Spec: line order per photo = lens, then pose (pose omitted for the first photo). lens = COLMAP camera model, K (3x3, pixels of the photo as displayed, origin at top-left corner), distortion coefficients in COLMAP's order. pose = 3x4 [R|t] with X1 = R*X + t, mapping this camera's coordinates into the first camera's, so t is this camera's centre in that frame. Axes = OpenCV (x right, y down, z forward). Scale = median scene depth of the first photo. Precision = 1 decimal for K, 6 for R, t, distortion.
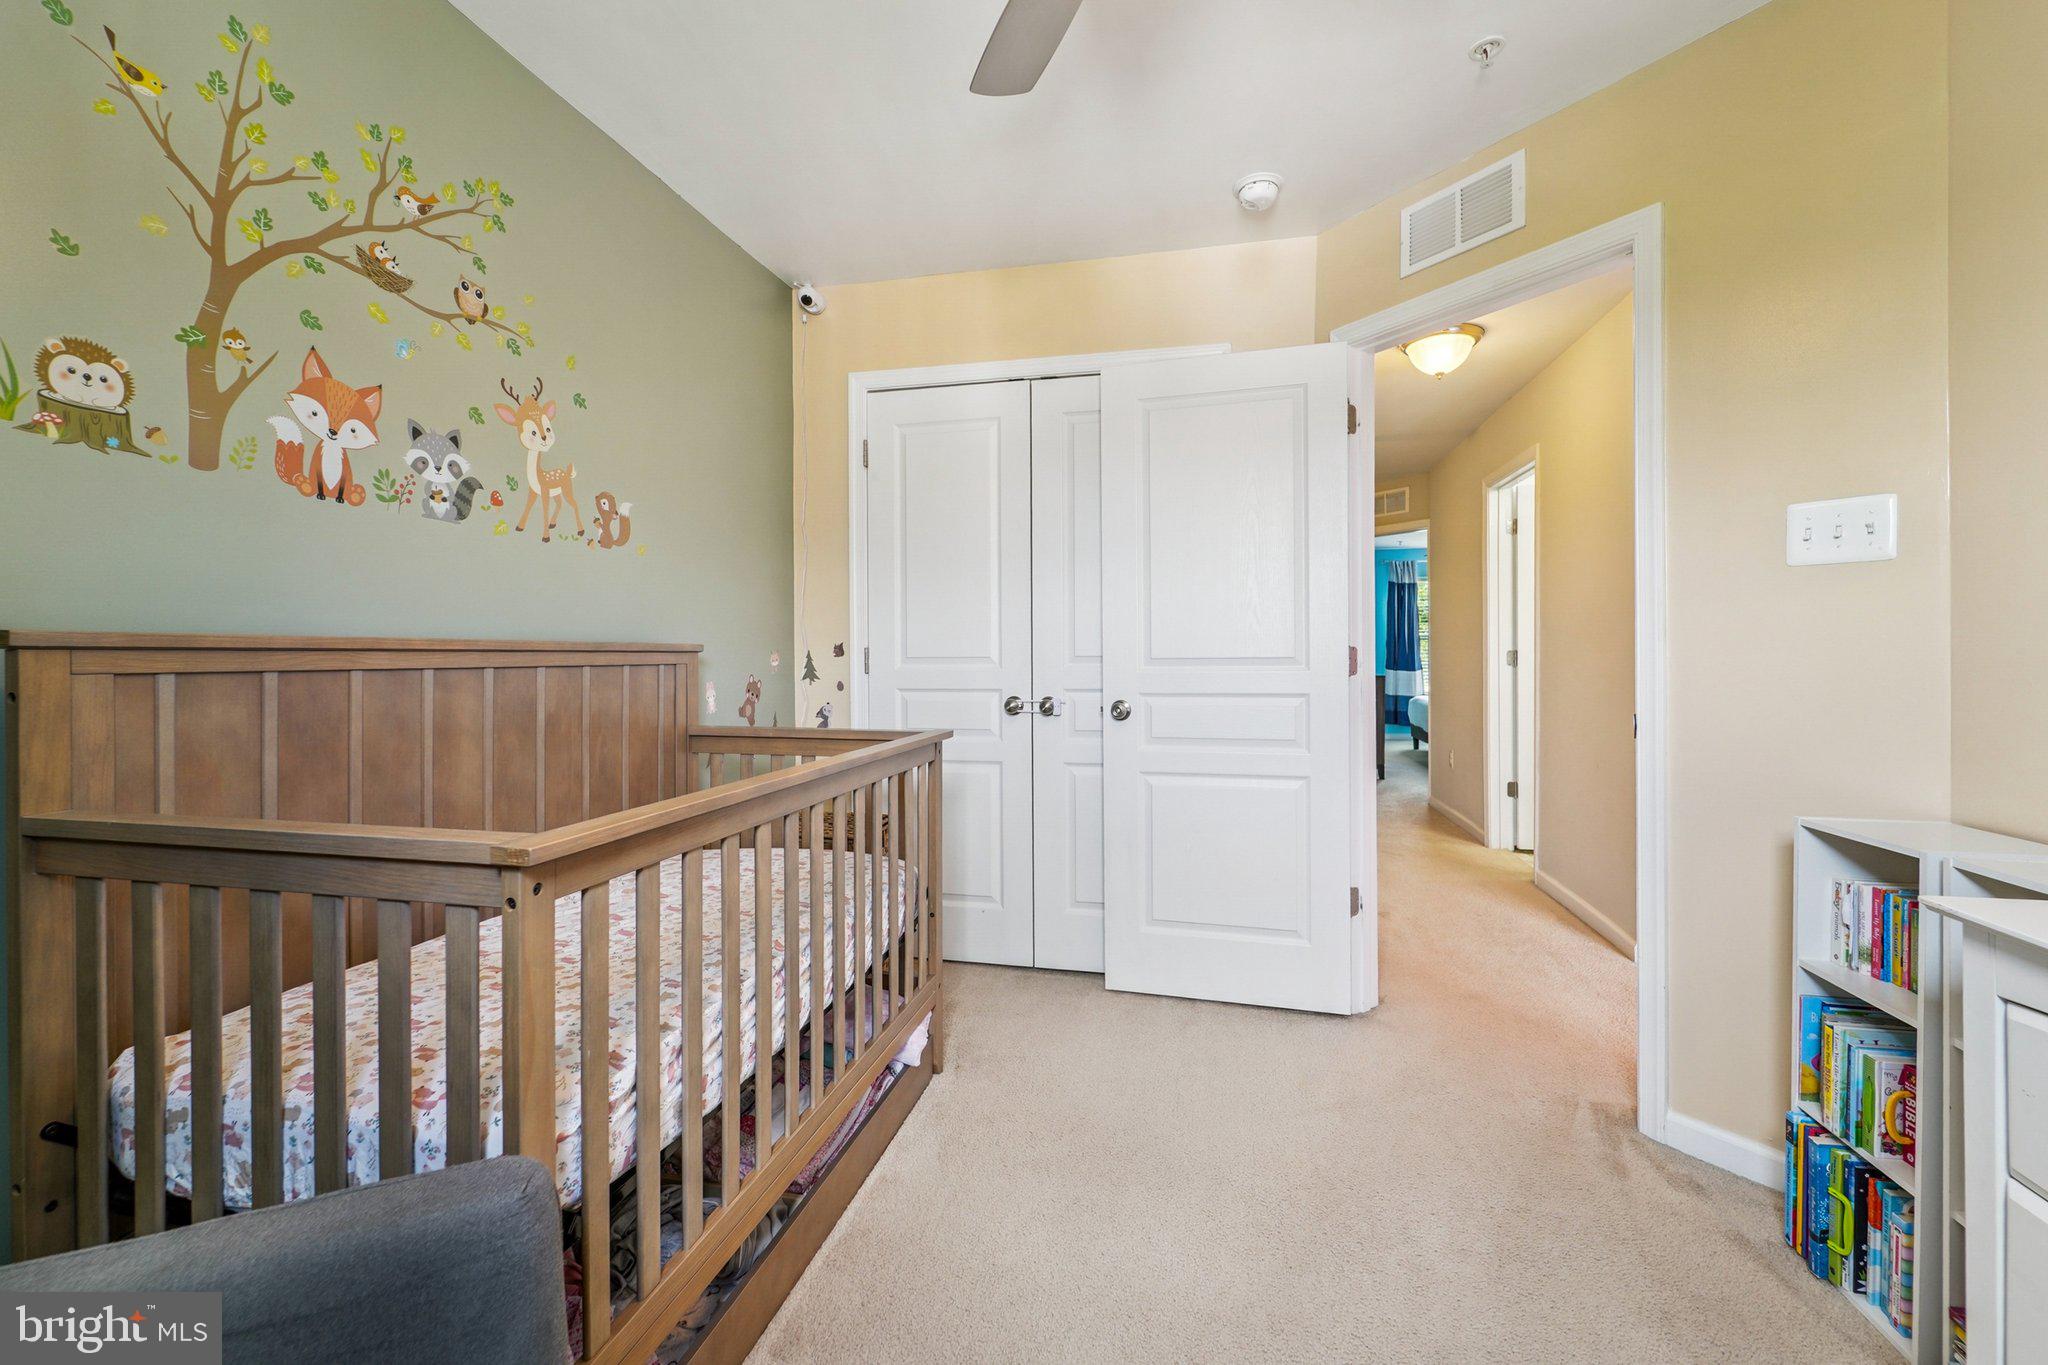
lens RADIAL K [[839.8, 0, 1021.6], [0, 839.8, 664.7], [0, 0, 1]] dist [0.001005, -0.001084]
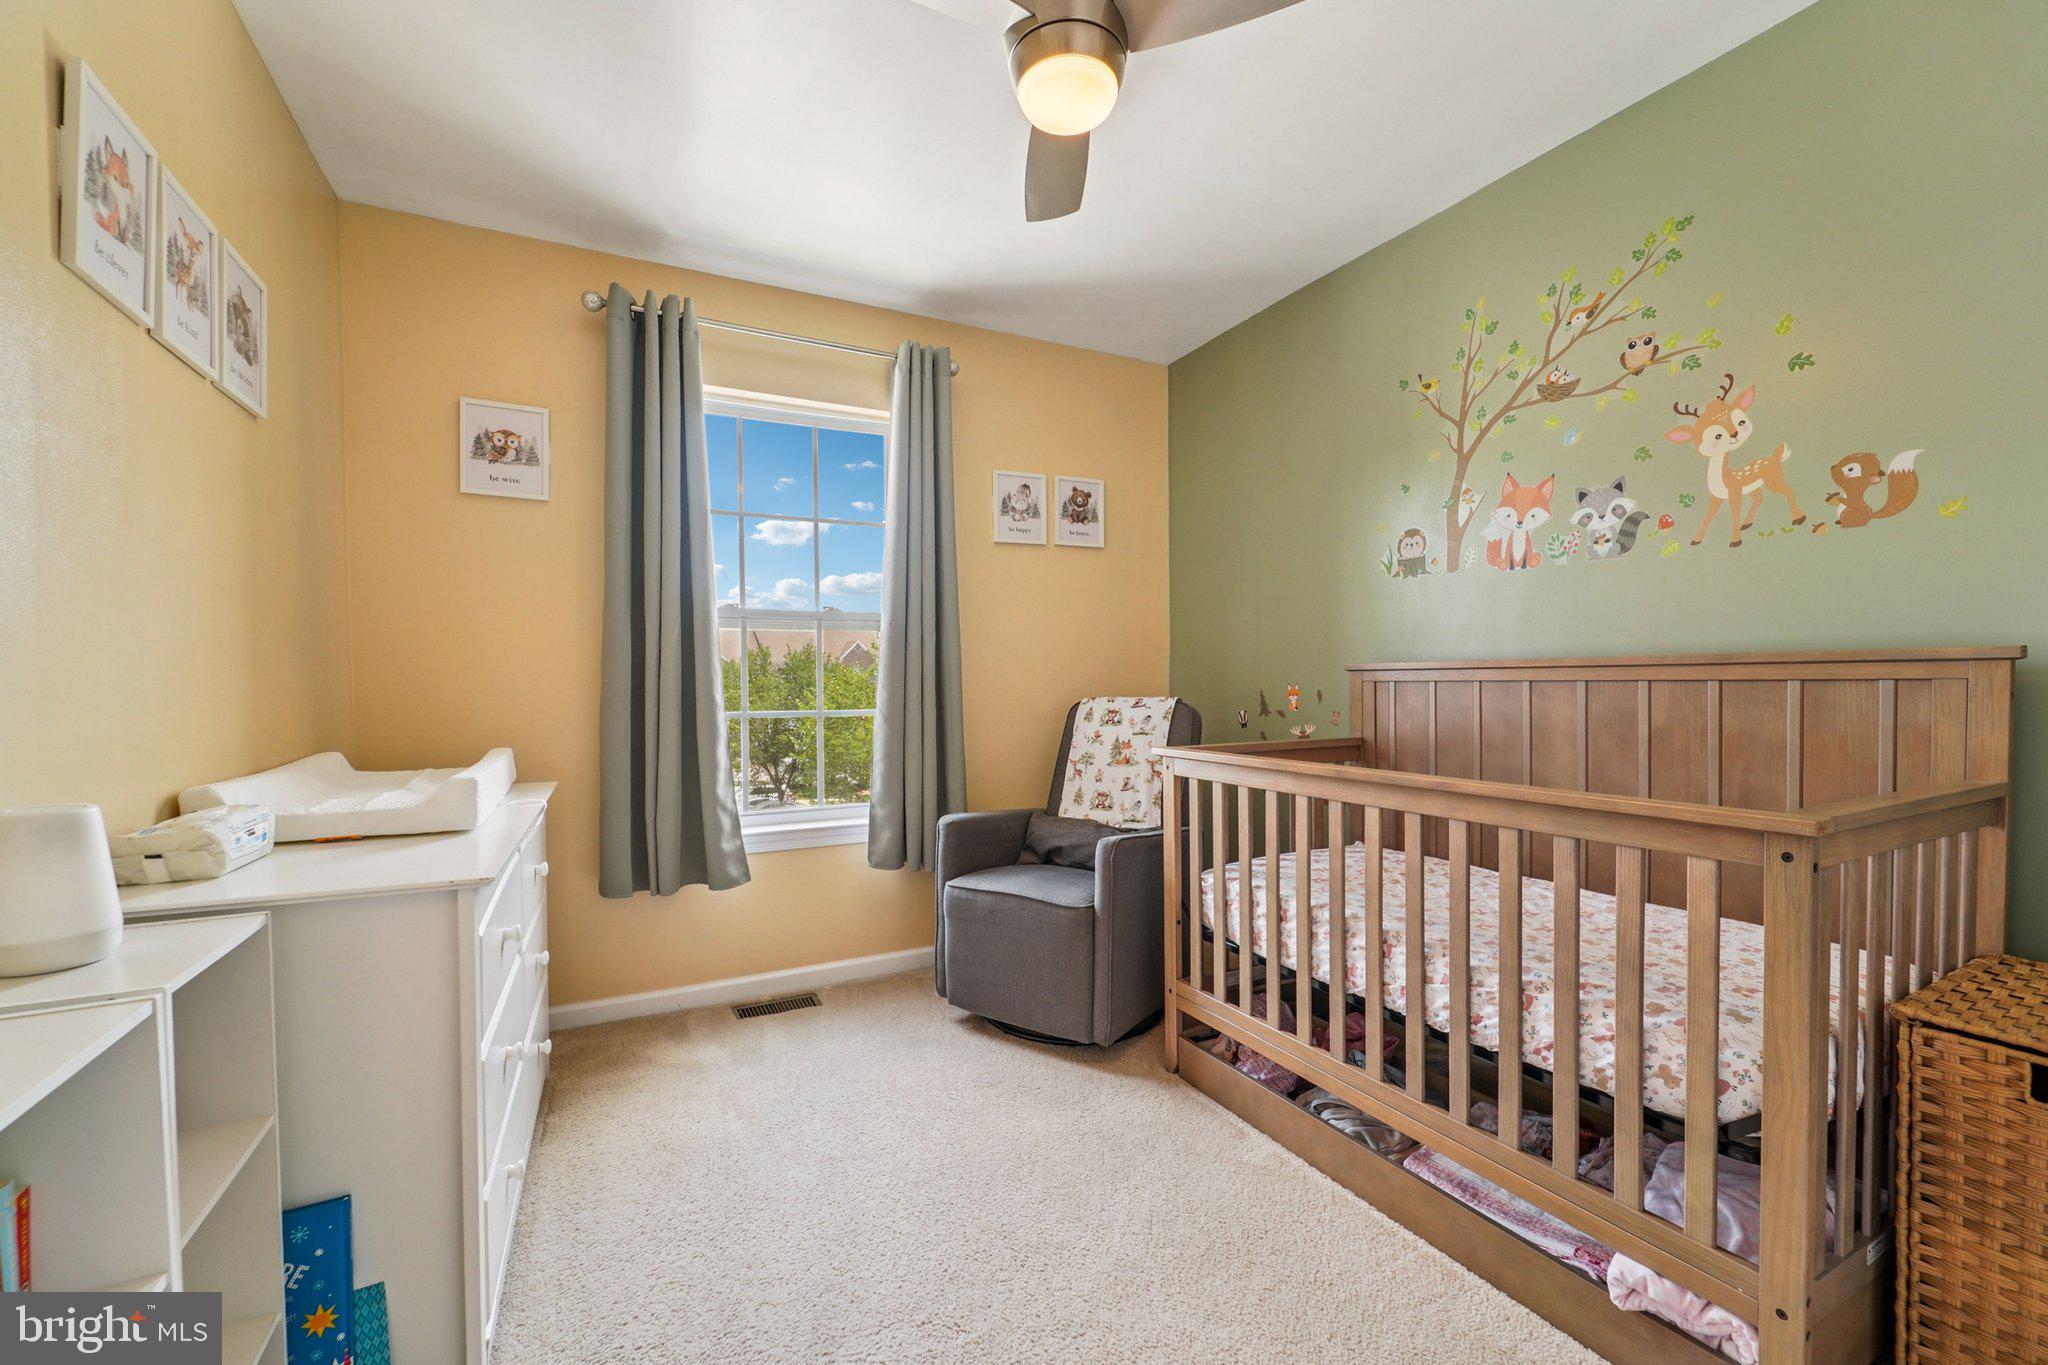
lens RADIAL K [[839.8, 0, 1034.9], [0, 839.8, 688.7], [0, 0, 1]] dist [0.001005, -0.001084]
pose [[-0.750532, 0.020340, -0.660521, 0.721598], [0.008168, 0.999735, 0.021505, -0.017530], [0.660784, 0.010744, -0.750500, 1.356330]]
